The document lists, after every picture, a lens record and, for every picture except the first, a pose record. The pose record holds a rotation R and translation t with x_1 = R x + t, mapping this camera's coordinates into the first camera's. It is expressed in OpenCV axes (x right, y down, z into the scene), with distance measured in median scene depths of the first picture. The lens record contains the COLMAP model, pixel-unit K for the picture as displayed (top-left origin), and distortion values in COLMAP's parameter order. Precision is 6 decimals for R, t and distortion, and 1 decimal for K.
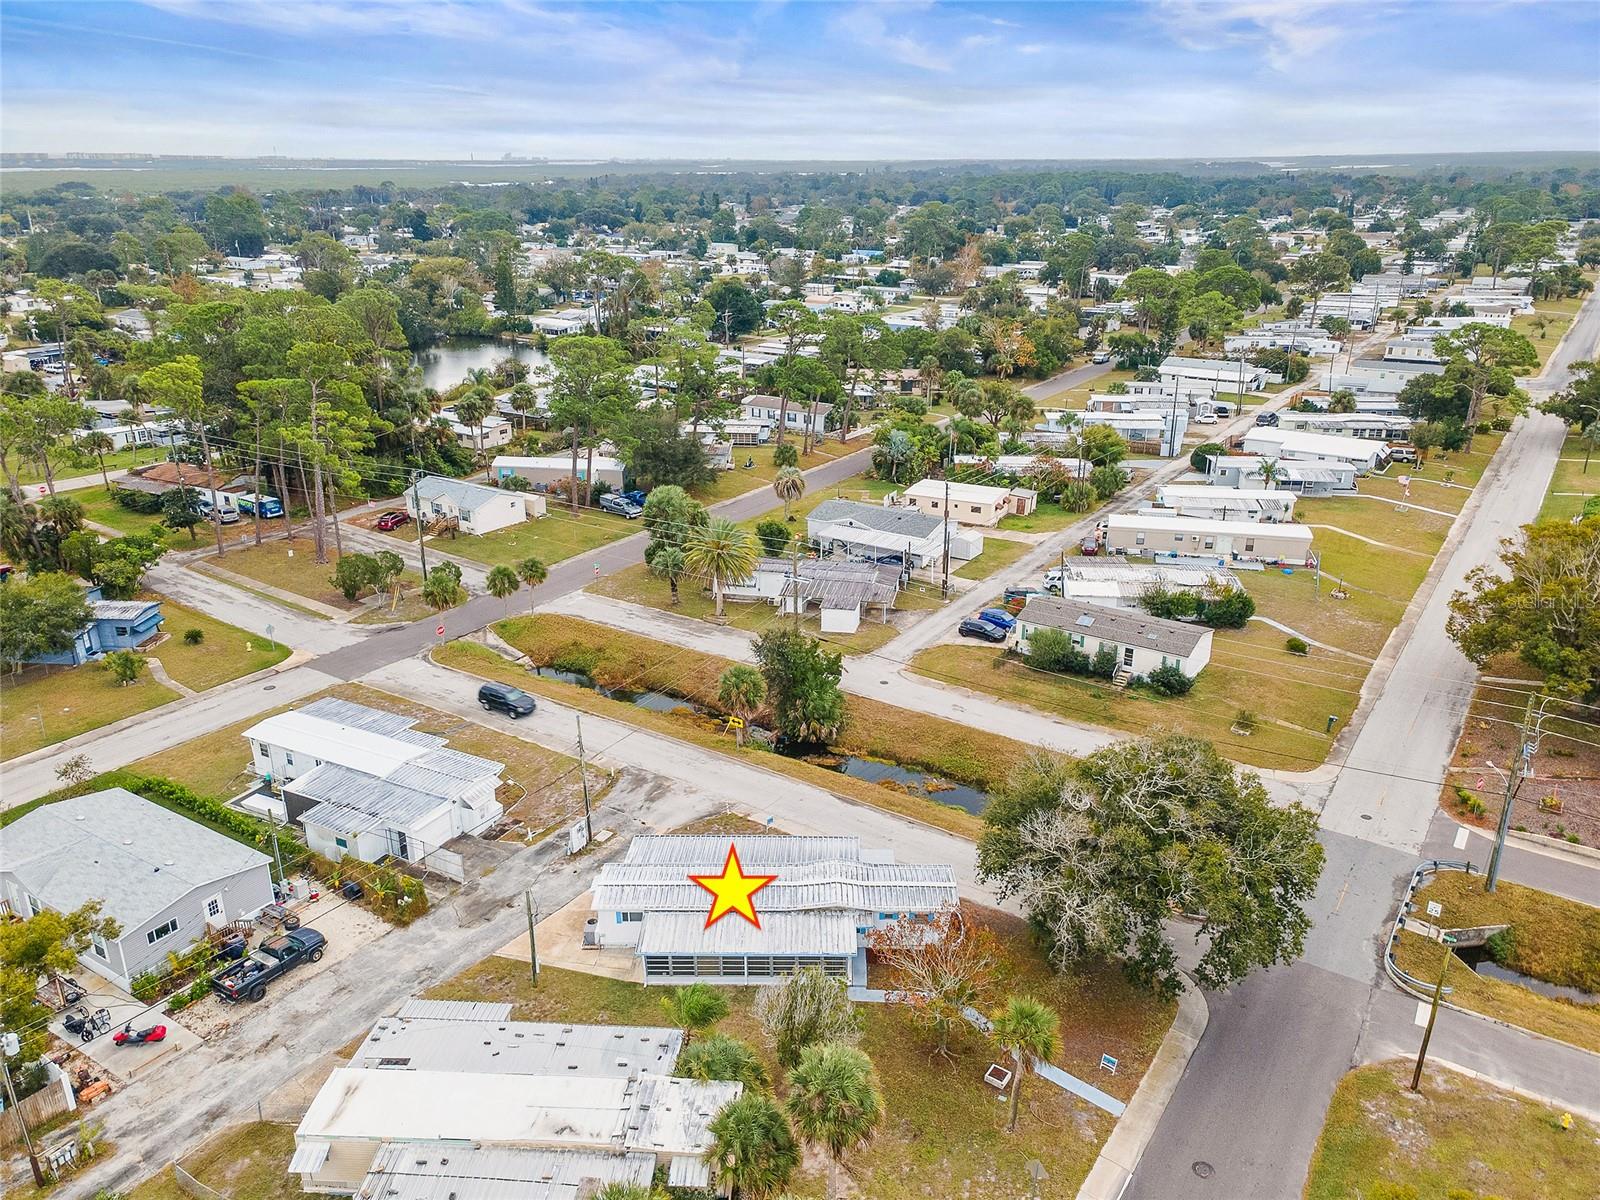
lens RADIAL K [[1171.1, 0, 800.0], [0, 1171.1, 600.0], [0, 0, 1]] dist [0.038016, 0.008201]
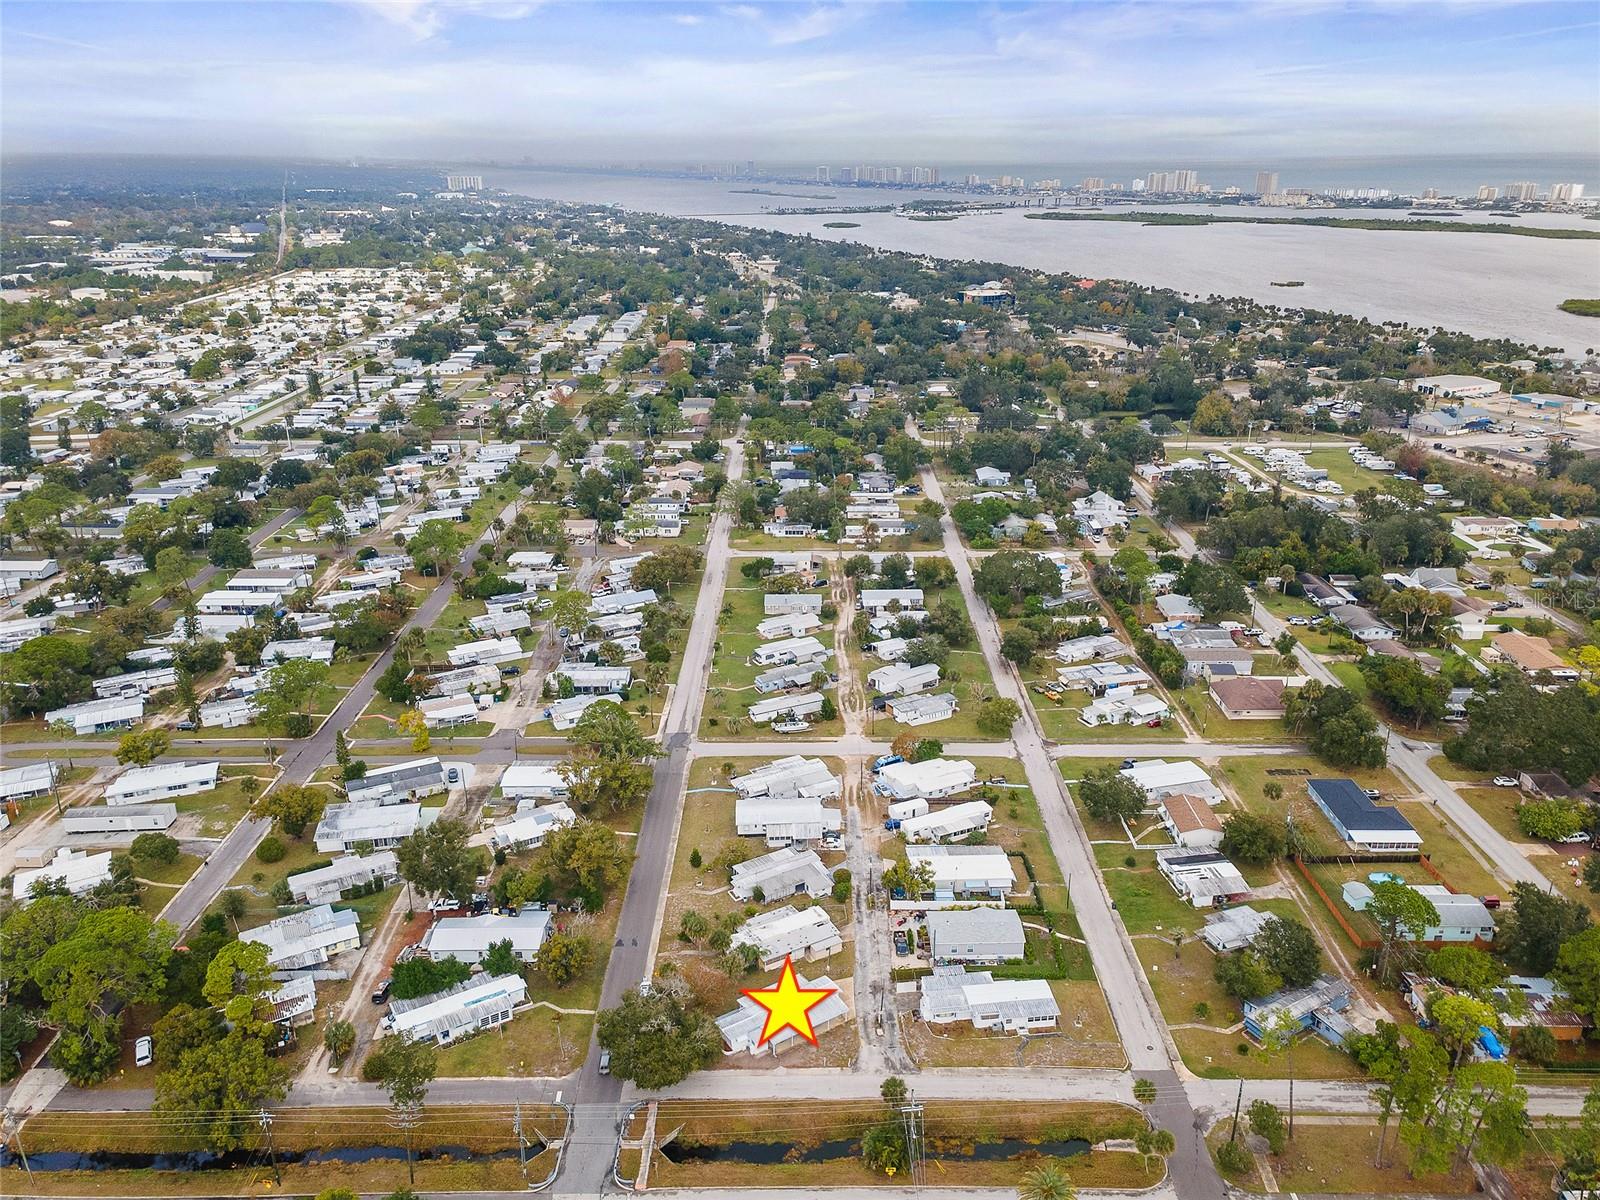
lens RADIAL K [[1151.3, 0, 815.7], [0, 1151.3, 595.7], [0, 0, 1]] dist [0.036687, 0.007349]
pose [[-0.819988, 0.197560, -0.537205, 0.929664], [-0.204941, 0.774986, 0.597827, -1.687335], [0.534433, 0.600306, -0.594991, 1.641405]]
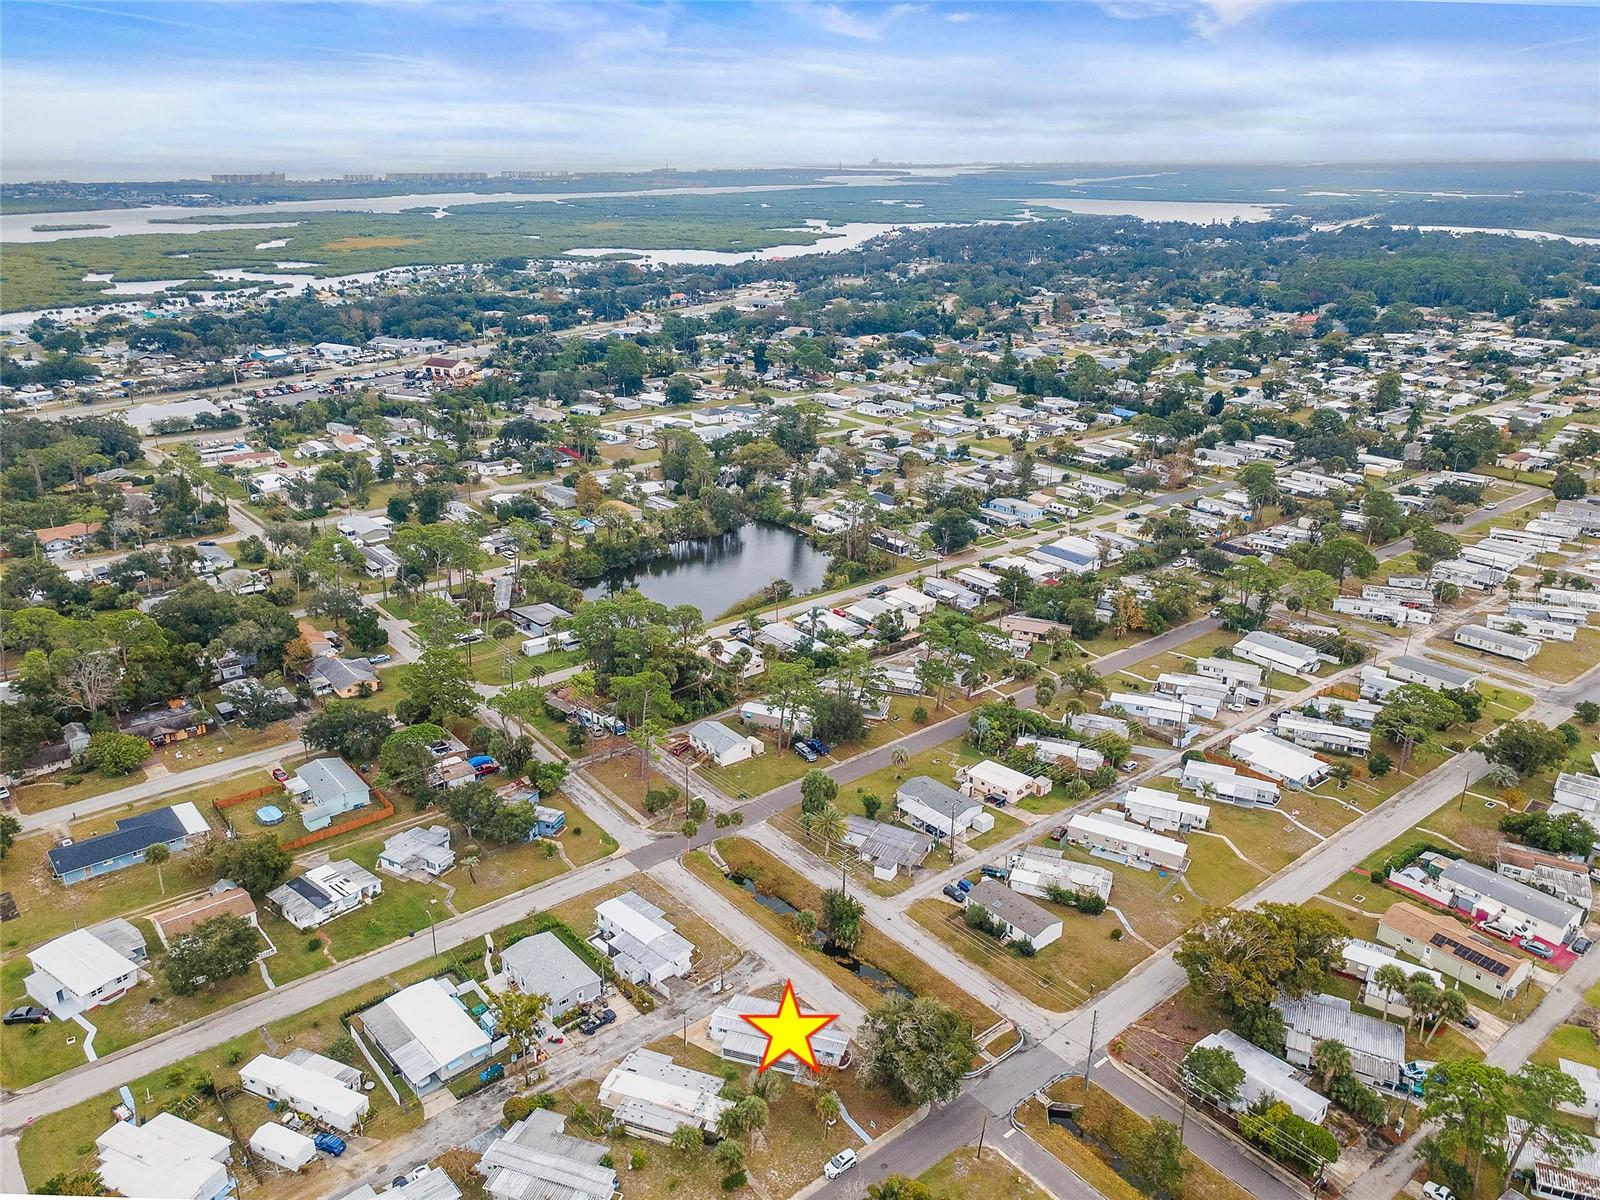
lens RADIAL K [[1171.1, 0, 800.0], [0, 1171.1, 600.0], [0, 0, 1]] dist [0.038016, 0.008201]
pose [[0.958929, 0.105716, -0.263208, 0.472821], [-0.106332, 0.994259, 0.011948, -0.569437], [0.262960, 0.016530, 0.964665, -1.166093]]
